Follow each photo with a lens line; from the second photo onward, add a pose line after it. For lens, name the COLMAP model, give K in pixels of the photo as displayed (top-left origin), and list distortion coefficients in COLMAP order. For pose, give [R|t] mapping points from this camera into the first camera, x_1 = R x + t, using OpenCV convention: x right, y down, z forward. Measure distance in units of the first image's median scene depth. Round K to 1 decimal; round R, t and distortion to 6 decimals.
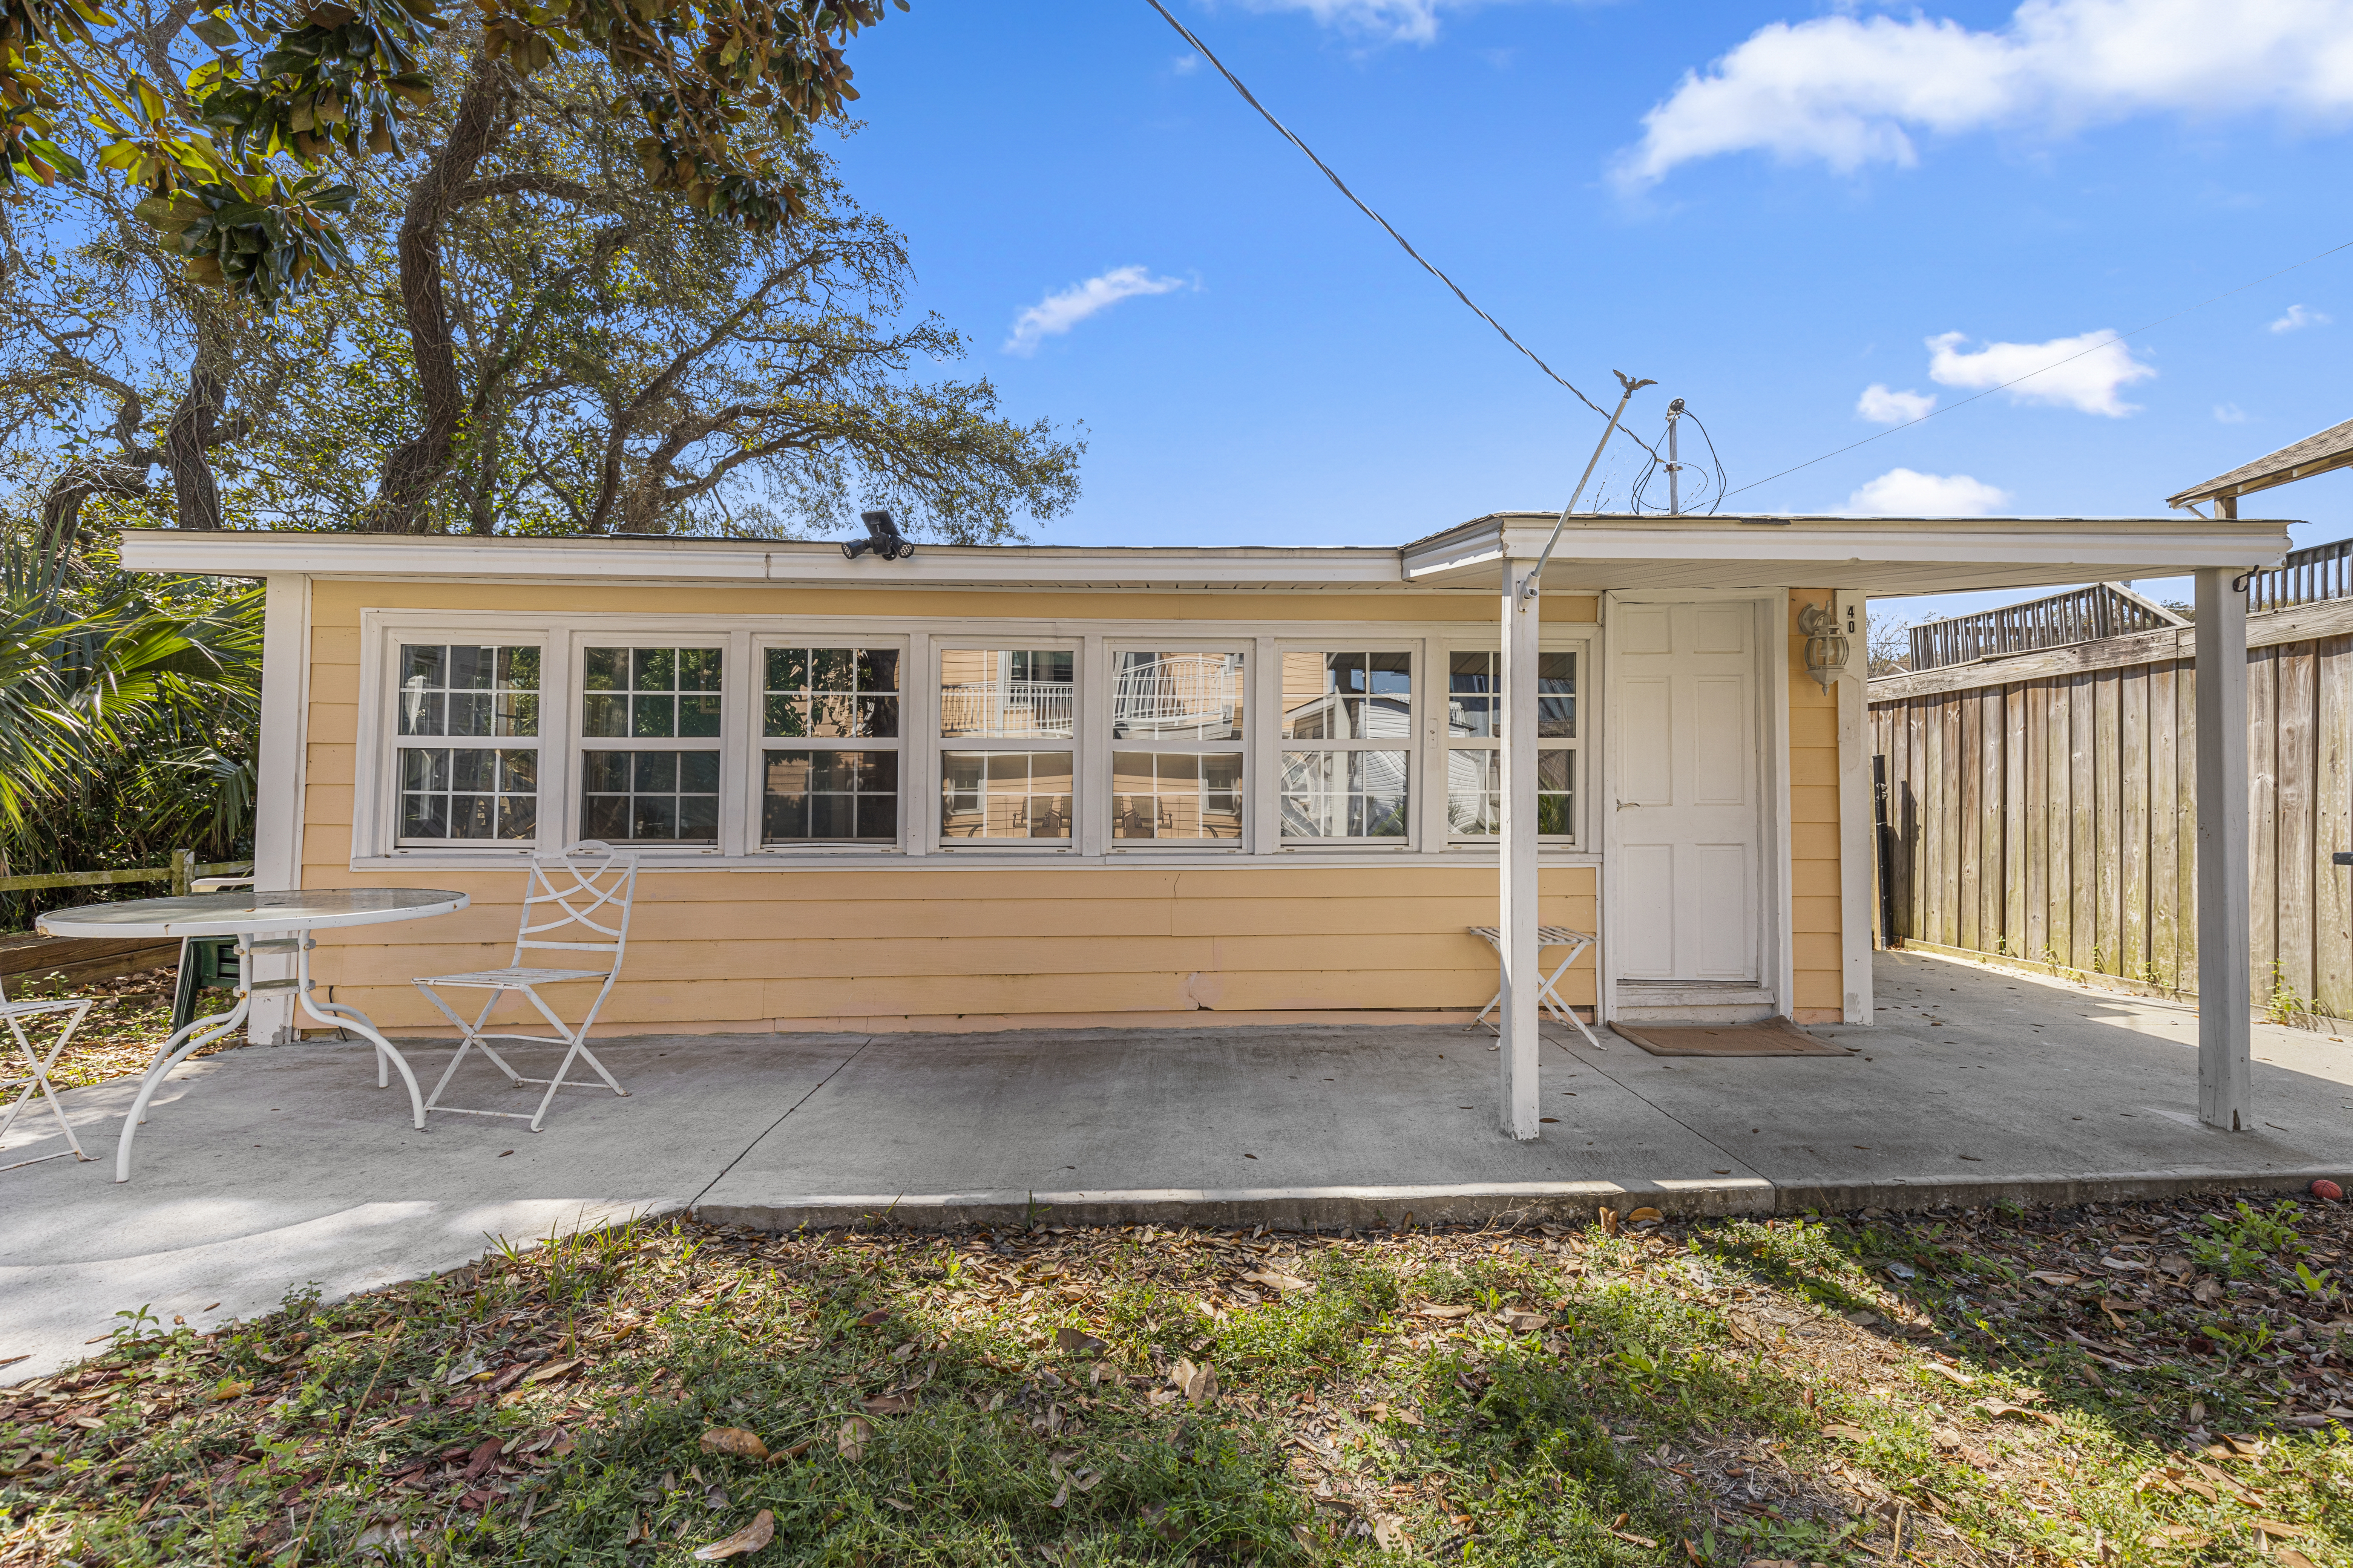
lens RADIAL K [[1009.5, 0, 1176.5], [0, 1009.5, 784.0], [0, 0, 1]] dist [0.007728, 0.000061]
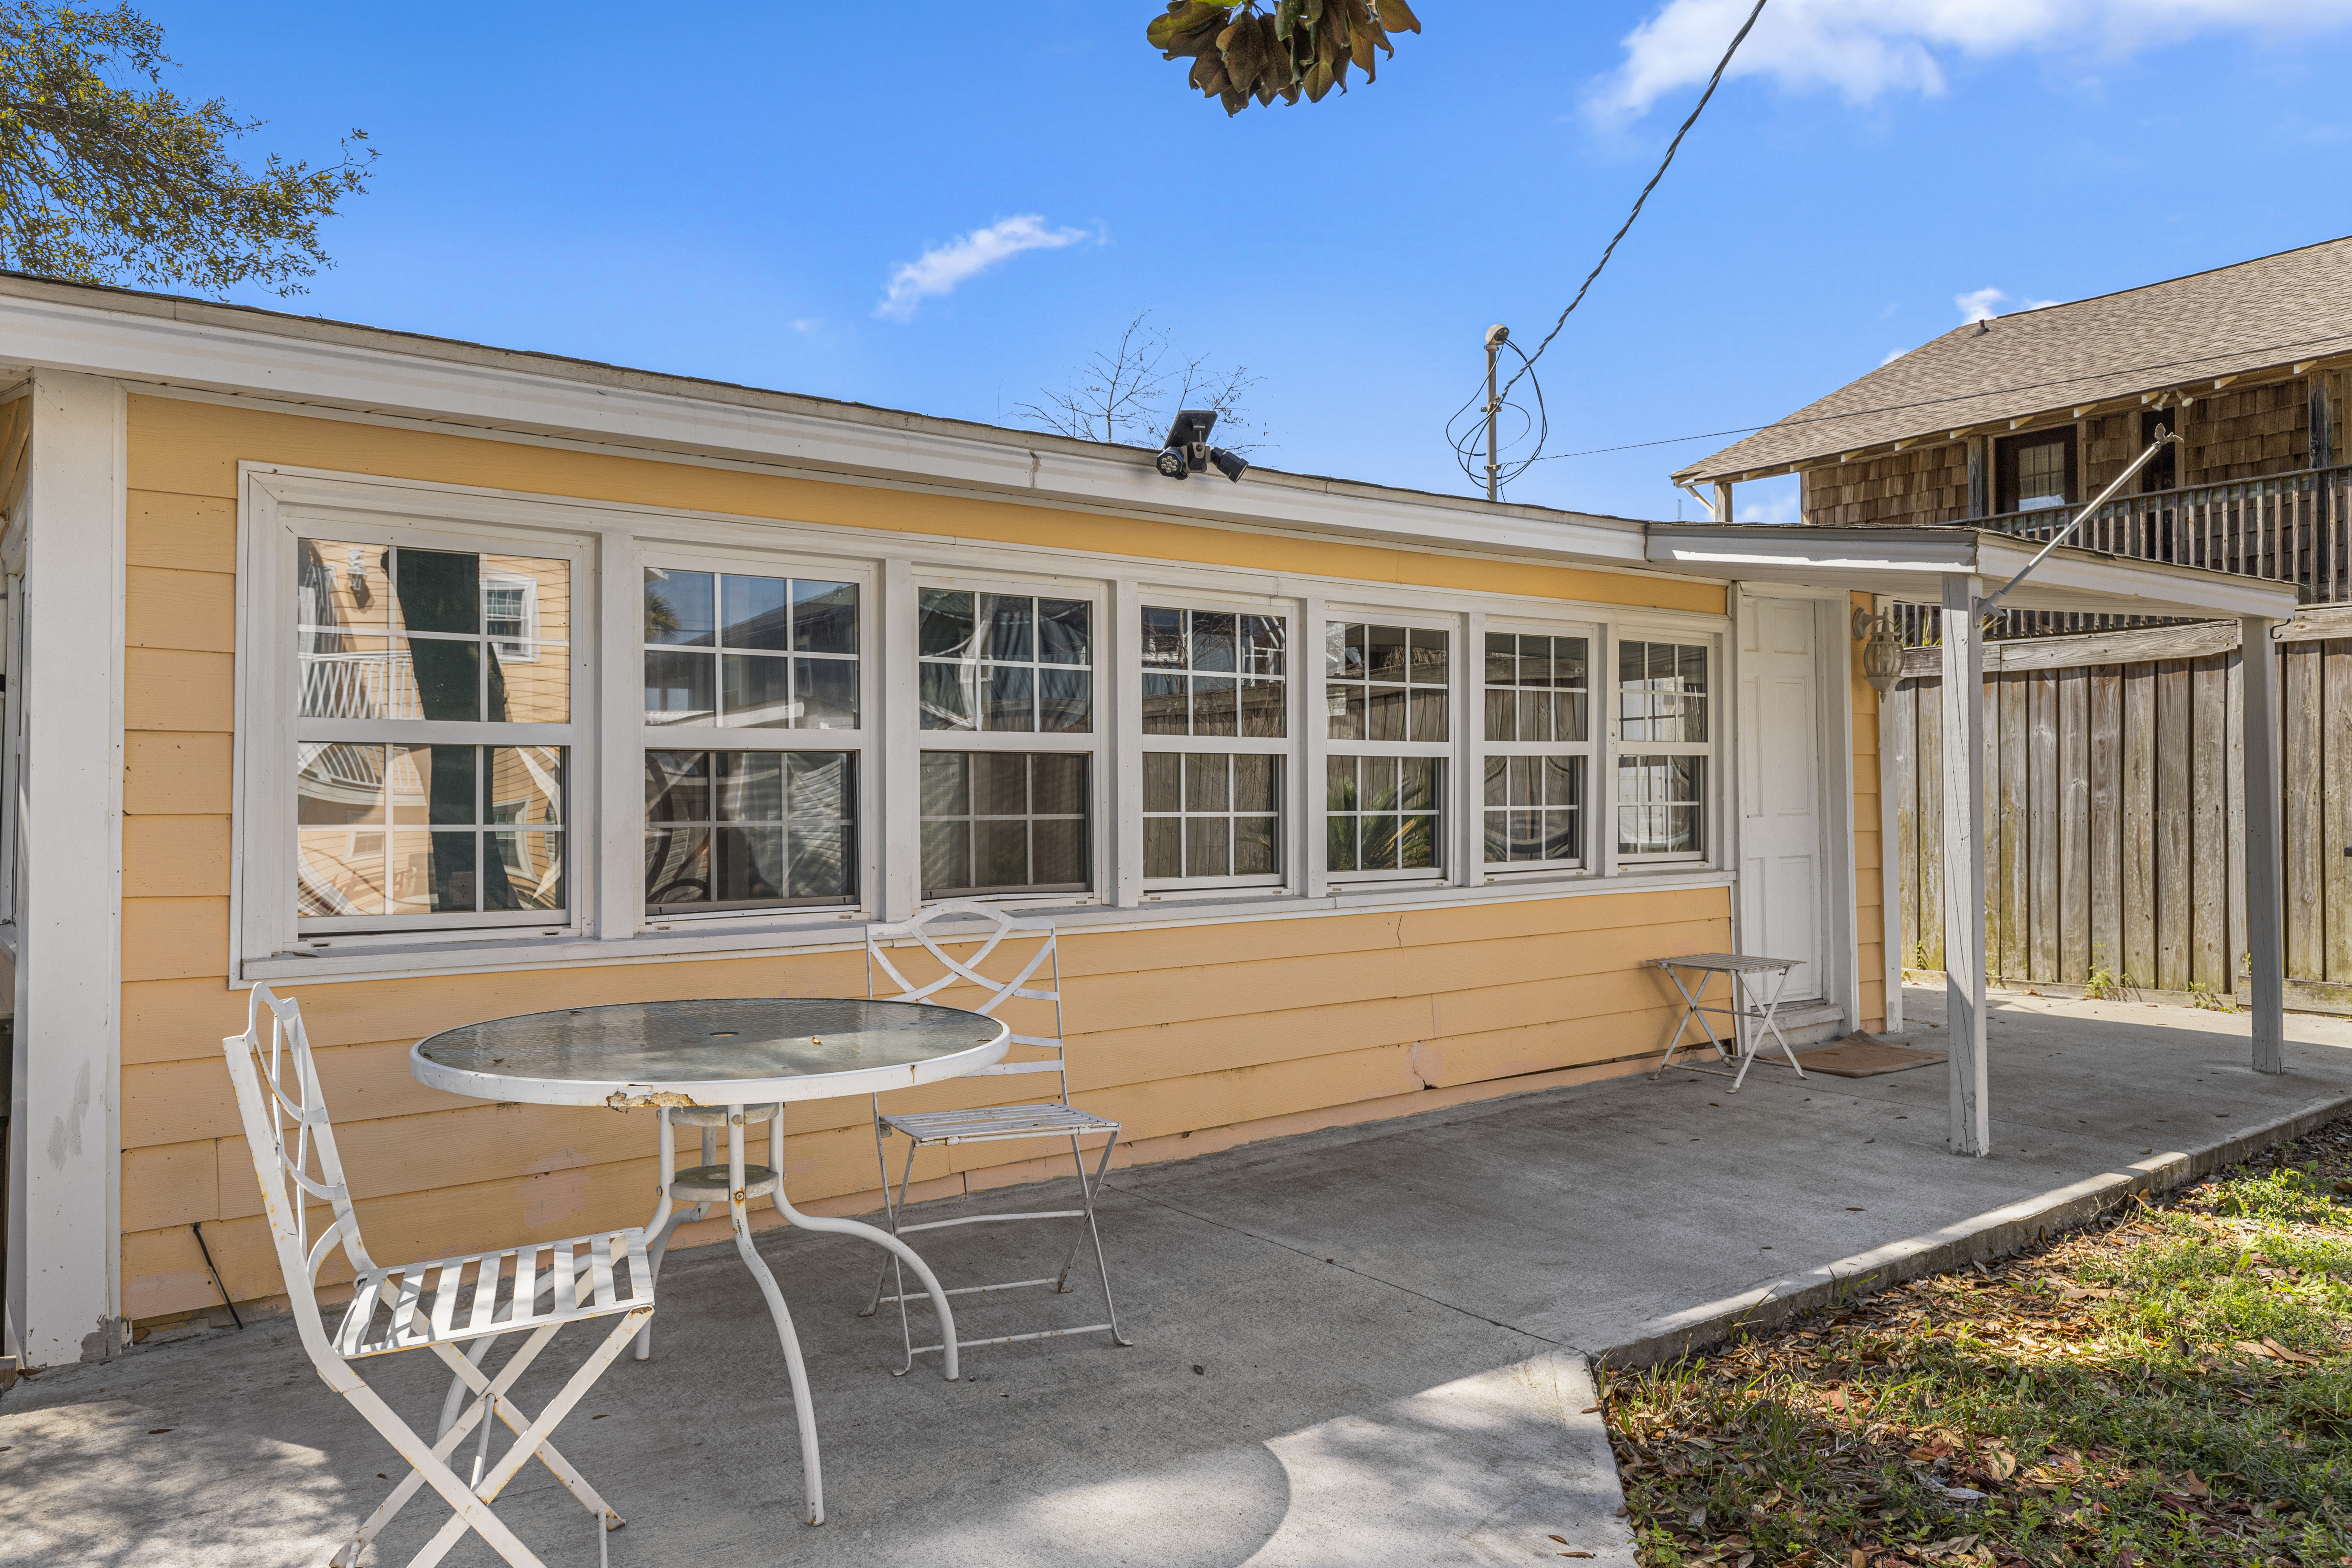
lens RADIAL K [[1584.2, 0, 1176.0], [0, 1584.2, 784.0], [0, 0, 1]] dist [-0.003092, -0.001129]
pose [[0.836273, -0.004667, 0.548294, -0.822825], [0.002728, 0.999987, 0.004350, -0.016943], [-0.548307, -0.002142, 0.836275, 0.090290]]
